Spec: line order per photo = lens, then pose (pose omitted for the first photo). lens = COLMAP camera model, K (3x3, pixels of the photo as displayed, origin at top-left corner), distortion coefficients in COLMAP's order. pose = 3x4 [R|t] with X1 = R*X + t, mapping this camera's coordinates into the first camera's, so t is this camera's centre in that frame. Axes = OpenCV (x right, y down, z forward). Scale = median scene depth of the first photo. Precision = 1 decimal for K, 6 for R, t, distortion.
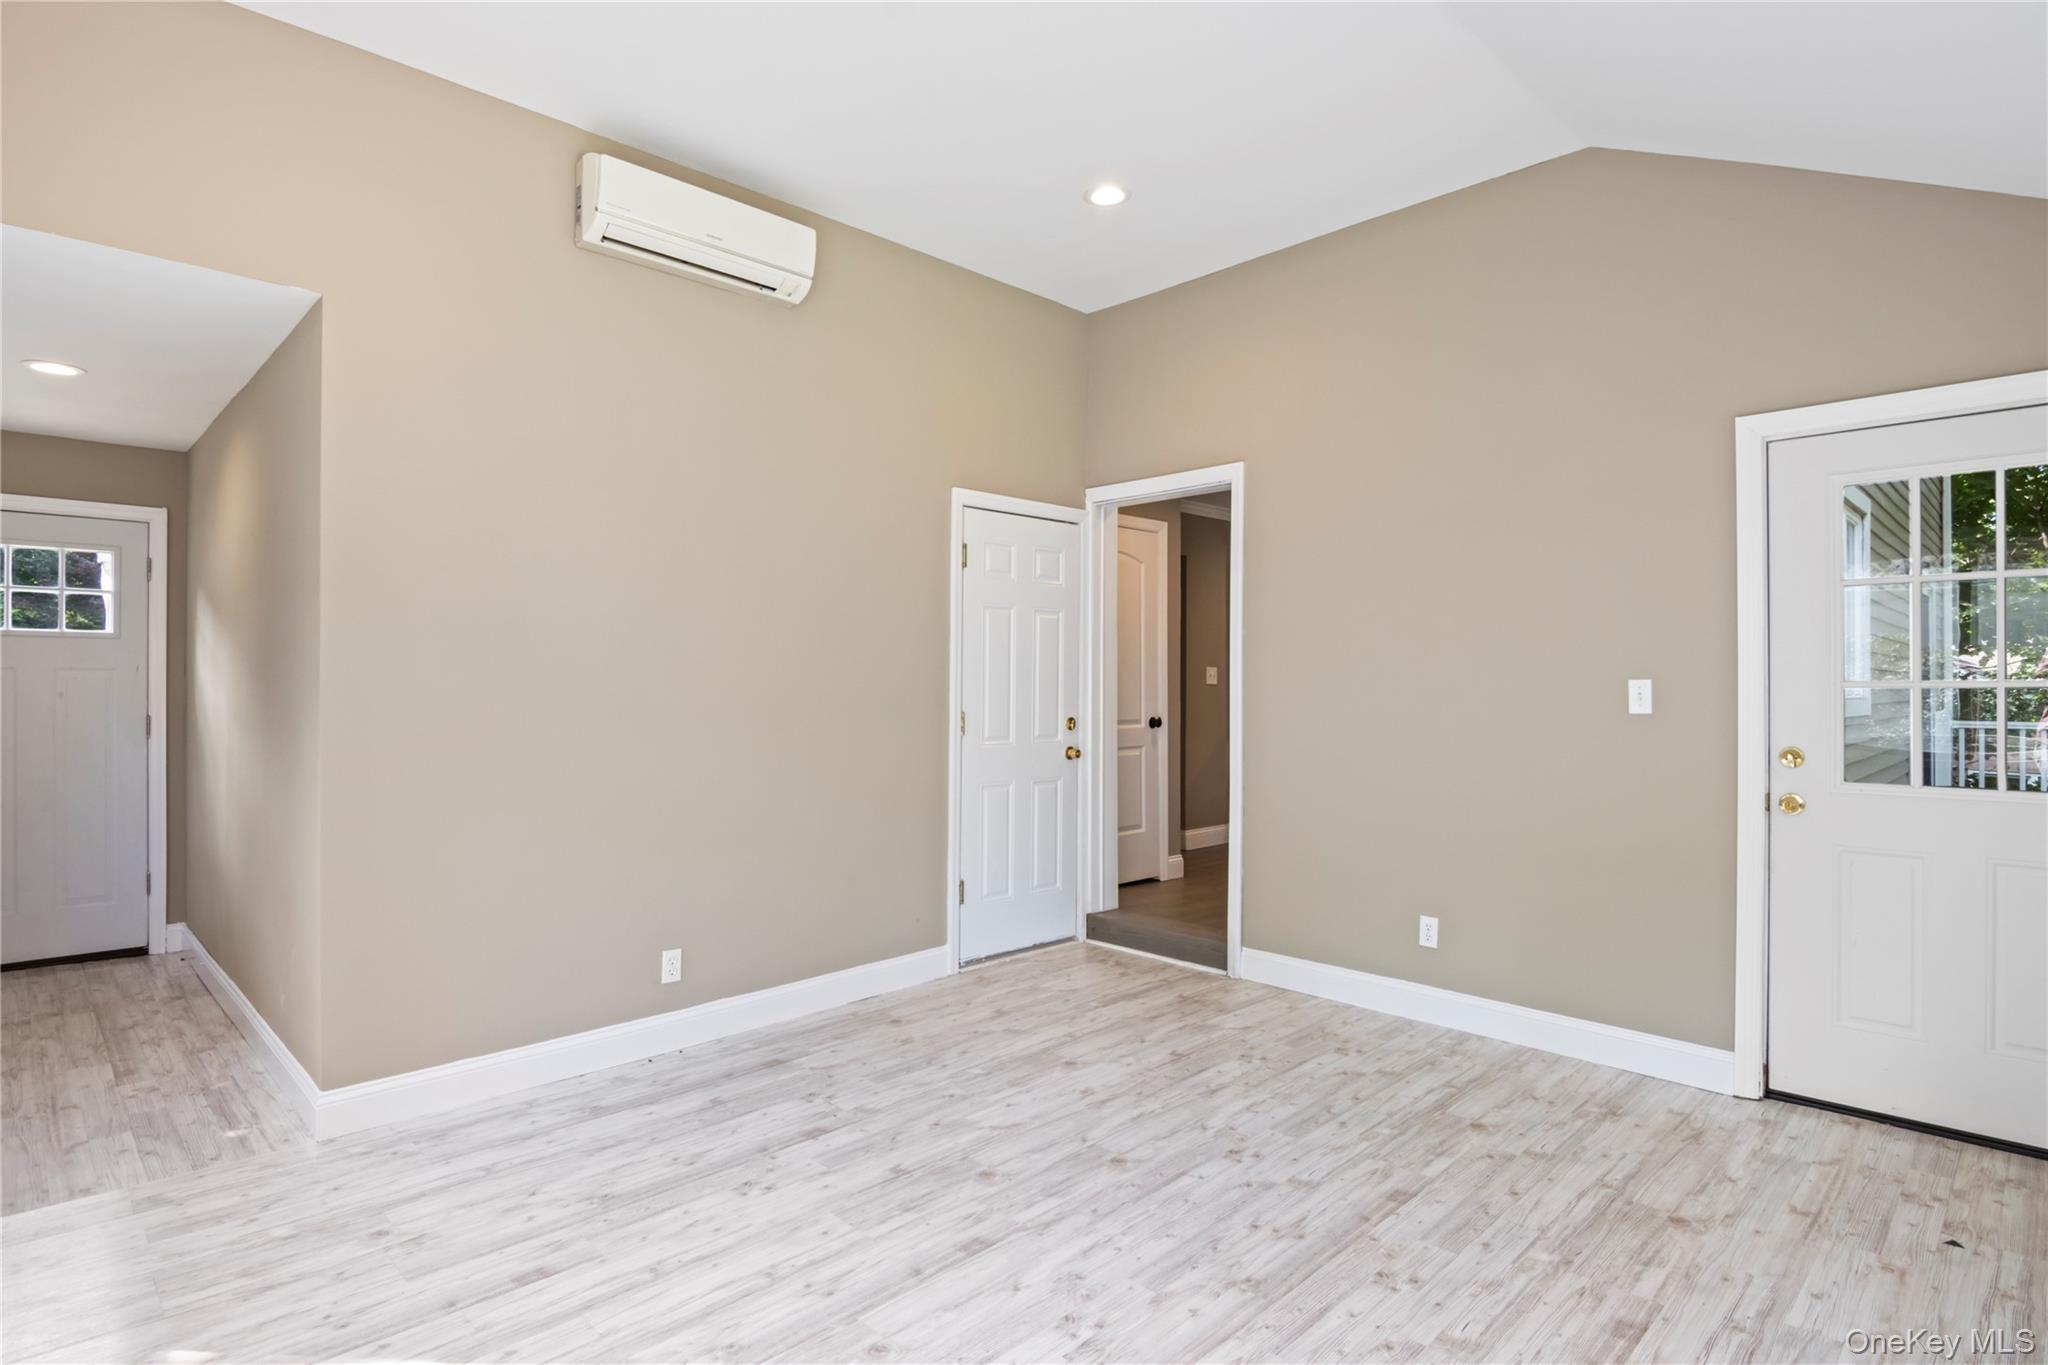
lens RADIAL K [[1071.7, 0, 1021.7], [0, 1071.7, 690.9], [0, 0, 1]] dist [-0.001501, -0.015849]
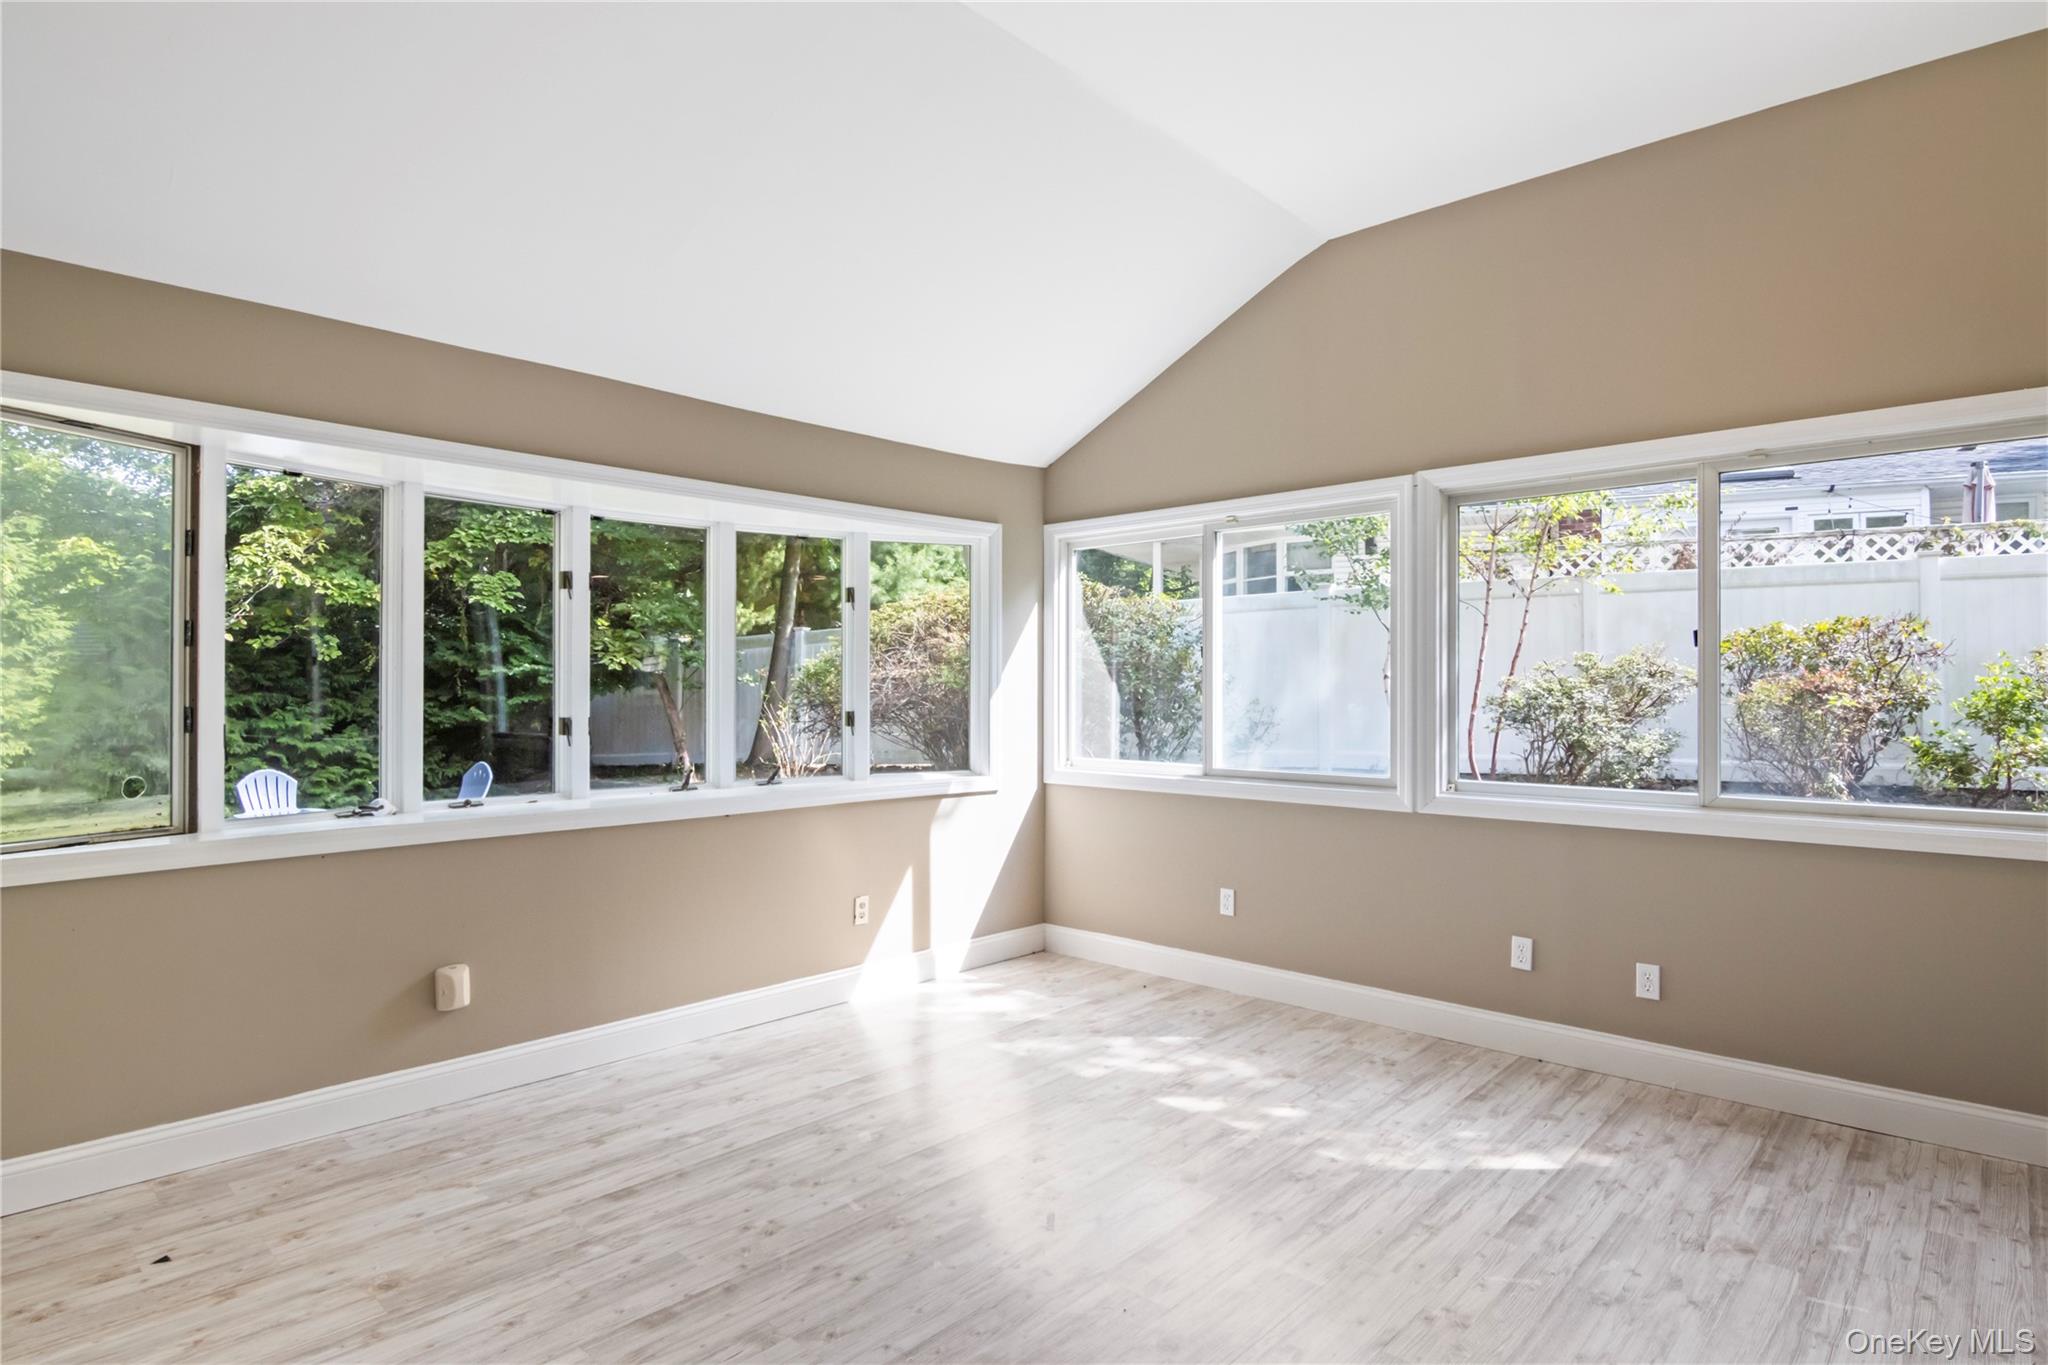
lens RADIAL K [[1071.7, 0, 1021.7], [0, 1071.7, 690.9], [0, 0, 1]] dist [-0.001501, -0.015849]
pose [[-0.999155, -0.002182, -0.041049, 0.122495], [-0.002467, 0.999973, 0.006899, -0.019701], [0.041033, 0.006994, -0.999133, 2.073214]]
